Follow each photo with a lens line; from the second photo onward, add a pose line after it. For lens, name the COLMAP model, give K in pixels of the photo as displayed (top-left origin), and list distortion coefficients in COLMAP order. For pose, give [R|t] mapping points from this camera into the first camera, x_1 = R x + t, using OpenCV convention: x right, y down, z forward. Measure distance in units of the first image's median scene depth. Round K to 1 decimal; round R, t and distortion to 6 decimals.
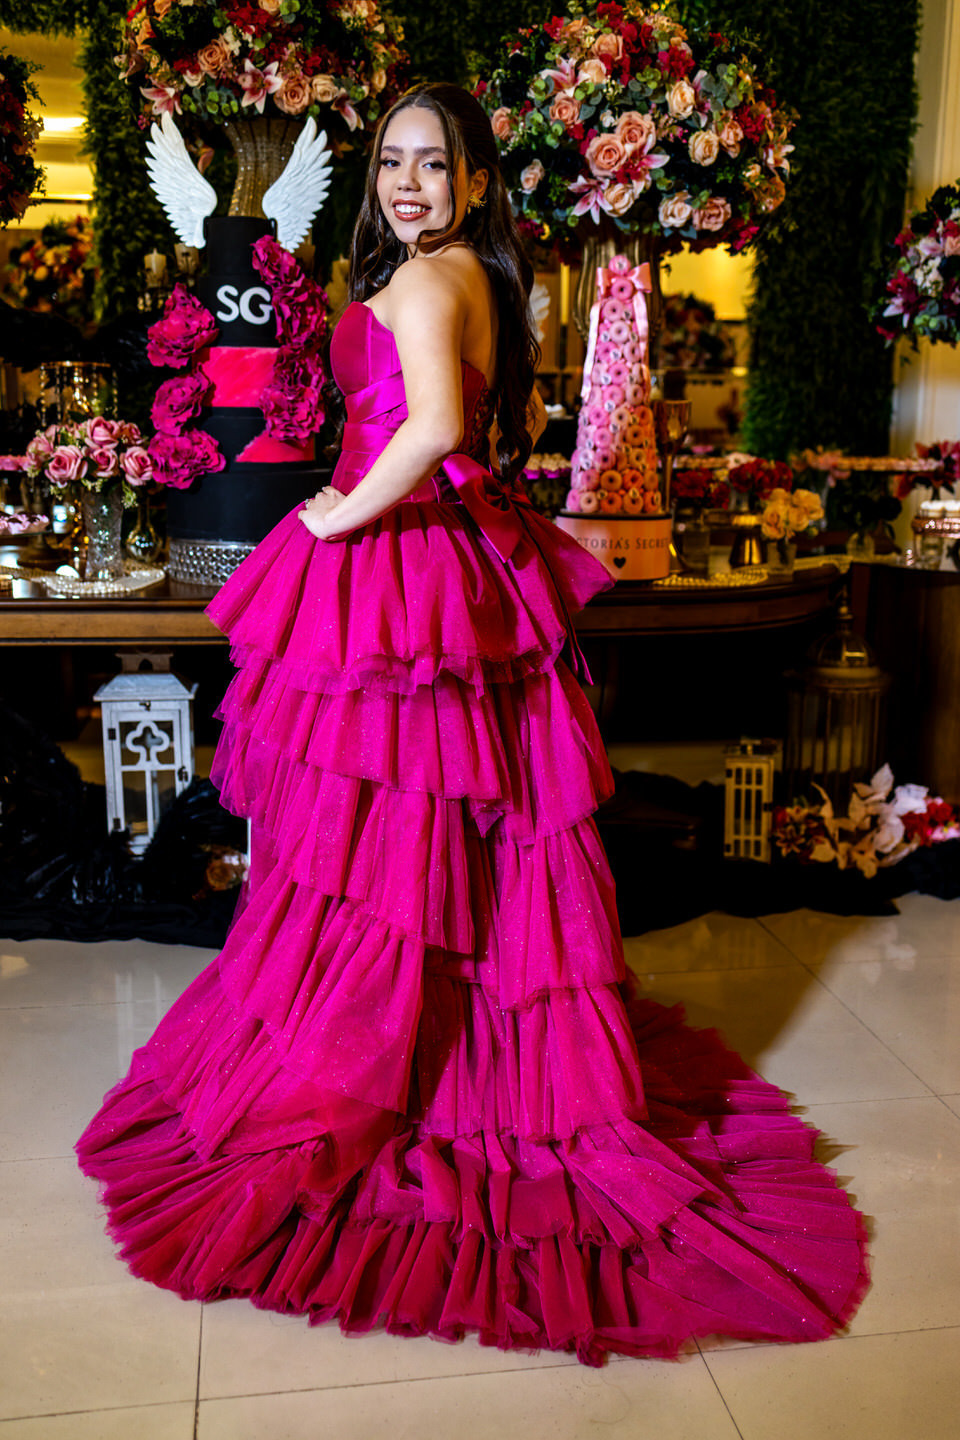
lens RADIAL K [[1473.1, 0, 480.0], [0, 1473.1, 720.0], [0, 0, 1]] dist [0.030174, -0.009339]
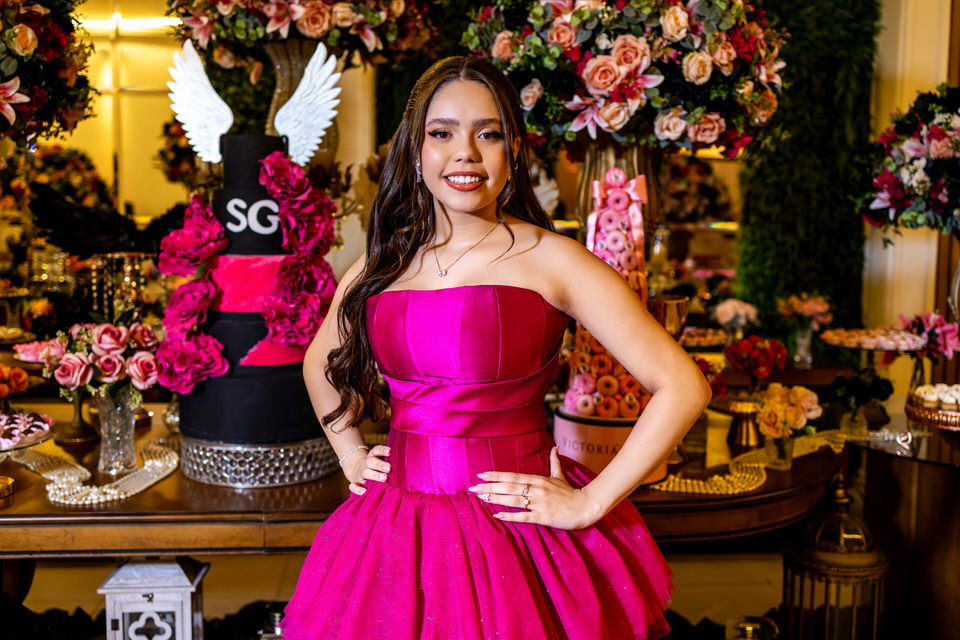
lens RADIAL K [[1037.2, 0, 469.8], [0, 1037.2, 304.1], [0, 0, 1]] dist [0.005807, 0.014030]
pose [[0.997159, 0.009333, -0.074748, 0.047077], [-0.017464, 0.993901, -0.108887, -0.137204], [0.073276, 0.109883, 0.991240, 0.281142]]
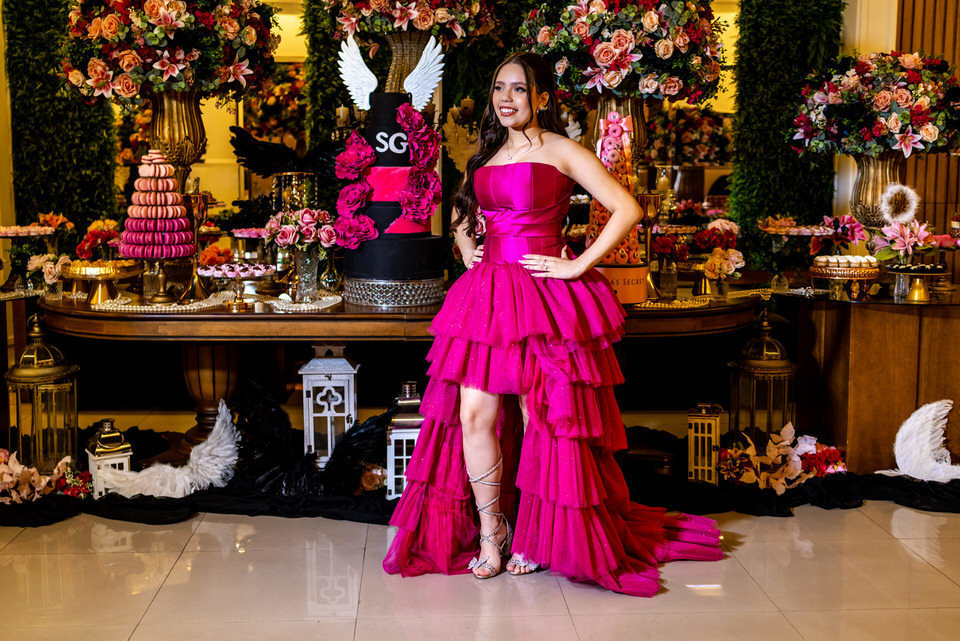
lens RADIAL K [[1140.8, 0, 471.5], [0, 1140.8, 302.7], [0, 0, 1]] dist [0.008152, 0.047499]
pose [[0.994725, 0.006917, -0.102348, 0.066420], [-0.016217, 0.995781, -0.090316, 0.020511], [0.101292, 0.091499, 0.990640, -0.272229]]
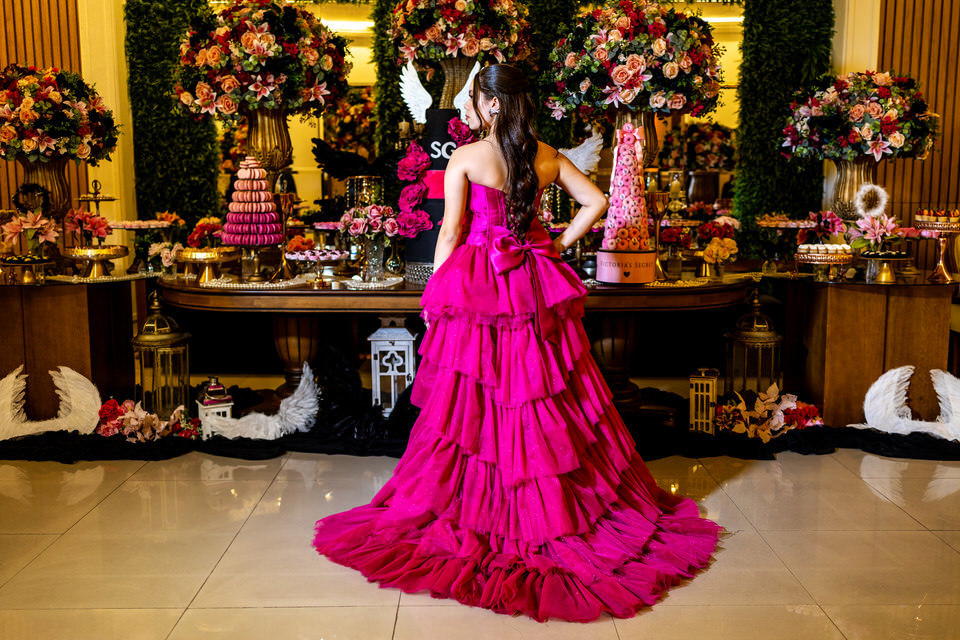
lens RADIAL K [[982.1, 0, 480.0], [0, 982.1, 320.0], [0, 0, 1]] dist [0.030174, -0.009339]
pose [[0.989511, 0.012351, -0.143932, 0.089180], [-0.022045, 0.997579, -0.065955, 0.045131], [0.142769, 0.068437, 0.987387, -0.327243]]
